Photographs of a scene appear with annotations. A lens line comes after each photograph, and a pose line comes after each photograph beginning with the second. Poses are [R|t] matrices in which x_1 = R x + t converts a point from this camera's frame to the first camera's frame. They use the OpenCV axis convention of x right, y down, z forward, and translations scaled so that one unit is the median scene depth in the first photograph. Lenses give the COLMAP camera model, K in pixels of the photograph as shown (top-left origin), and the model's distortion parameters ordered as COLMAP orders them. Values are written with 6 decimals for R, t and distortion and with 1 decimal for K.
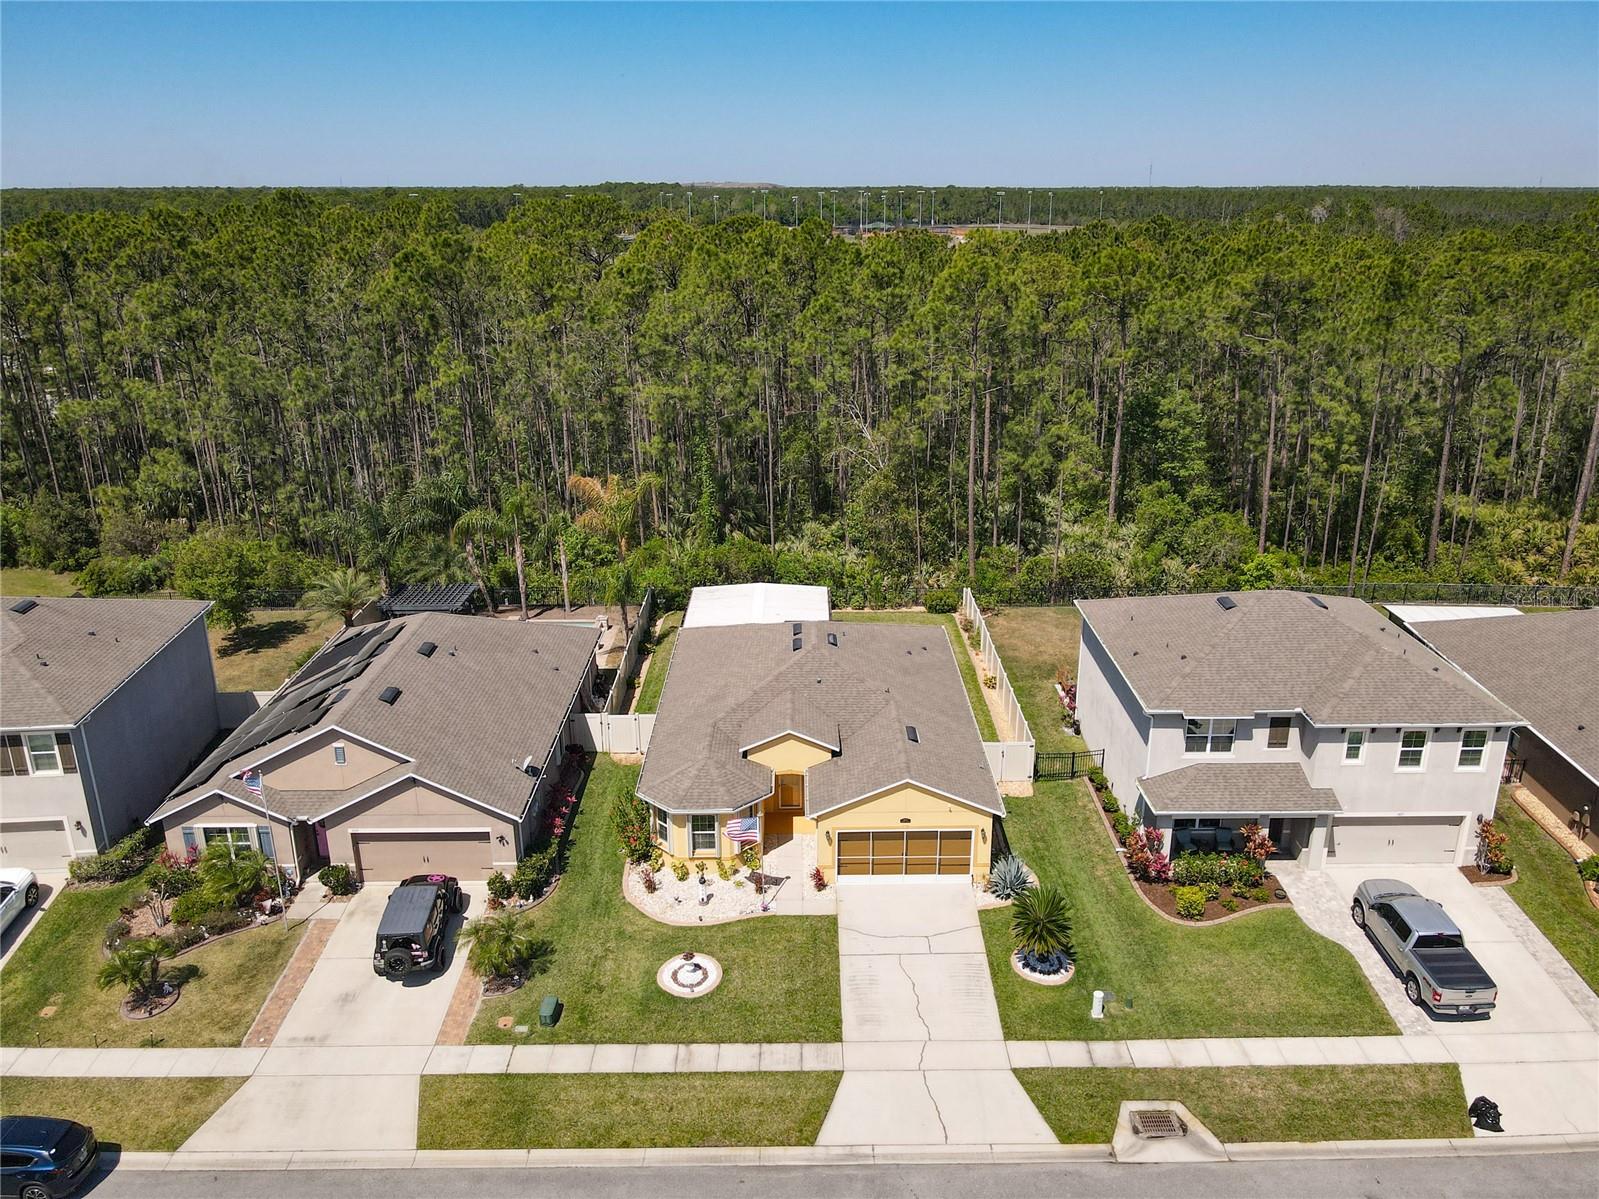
lens RADIAL K [[1221.6, 0, 792.6], [0, 1221.6, 578.5], [0, 0, 1]] dist [-0.012636, 0.007920]
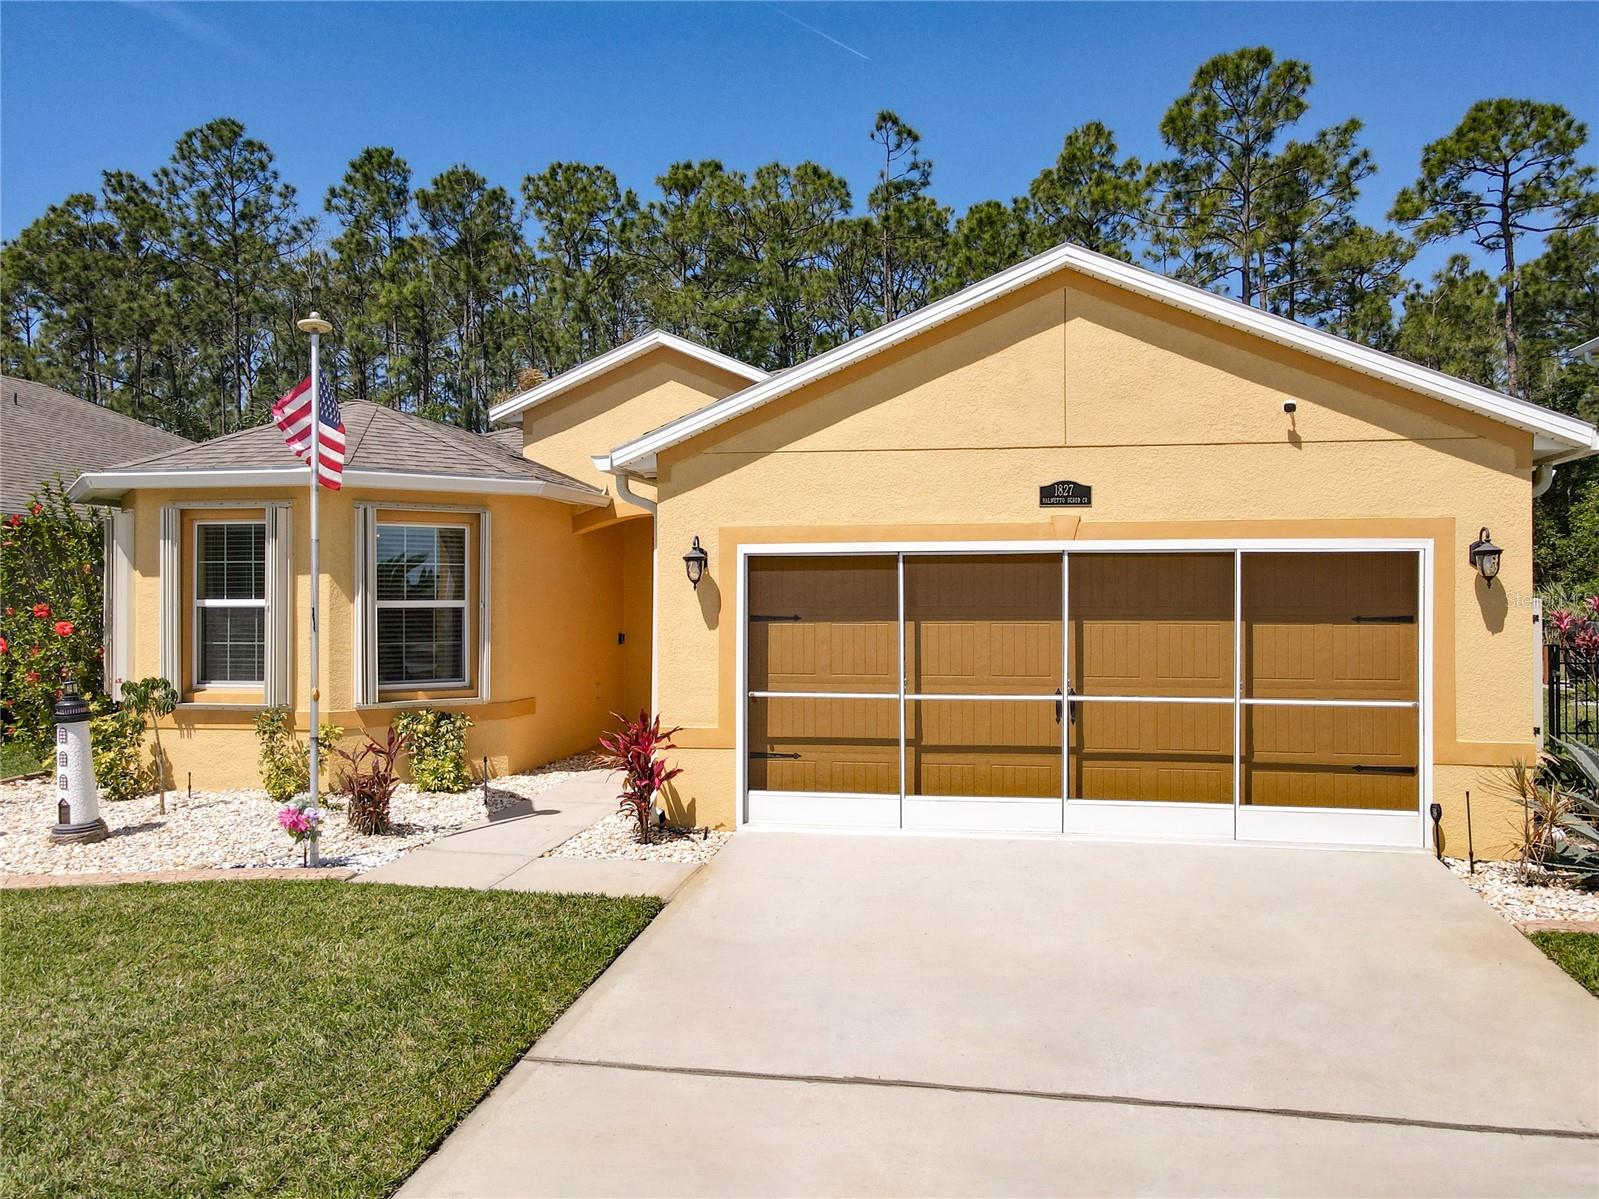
lens RADIAL K [[1198.7, 0, 799.5], [0, 1198.7, 599.5], [0, 0, 1]] dist [0.005248, 0.028372]
pose [[0.981466, 0.003449, -0.191606, 0.087241], [-0.062733, 0.950530, -0.304233, 0.279569], [0.181078, 0.310614, 0.933129, 0.810418]]
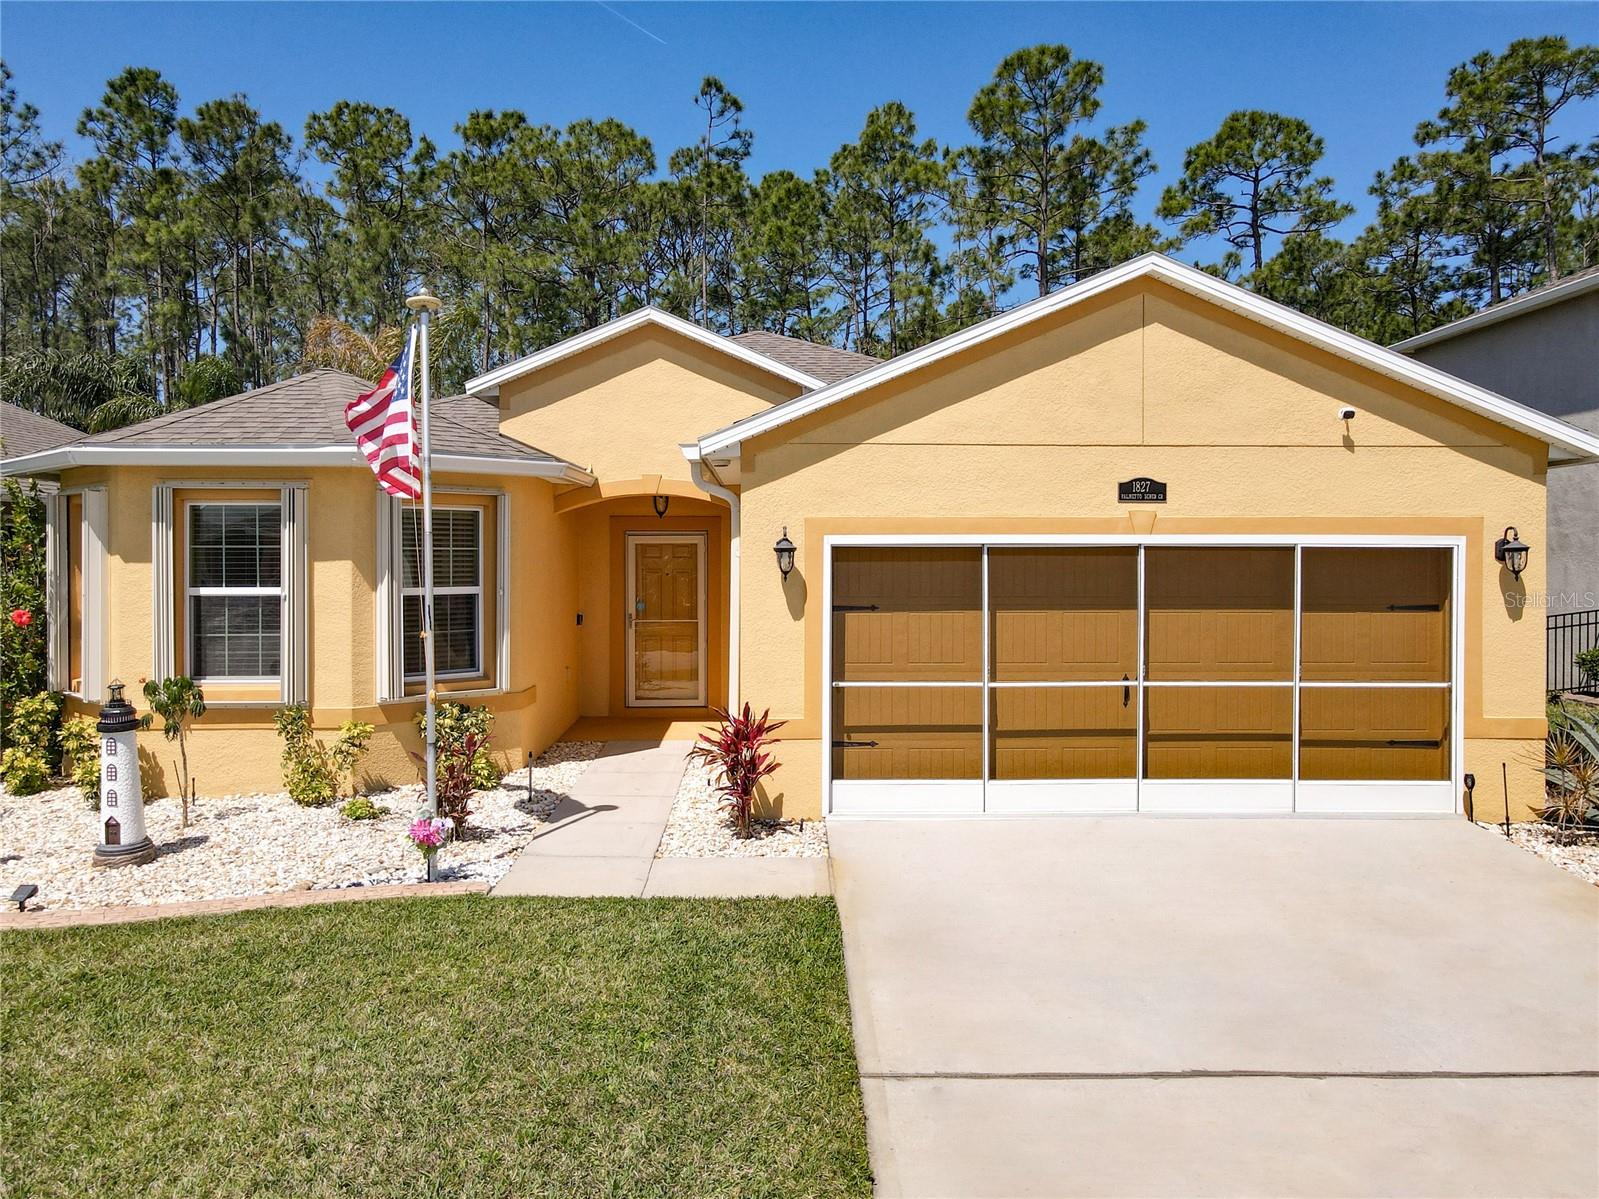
lens RADIAL K [[1194.0, 0, 772.1], [0, 1194.0, 576.3], [0, 0, 1]] dist [0.004487, 0.025575]
pose [[0.999991, 0.004313, 0.000600, 0.026600], [-0.003941, 0.955017, -0.296525, 0.276160], [-0.001852, 0.296520, 0.955025, 0.803500]]
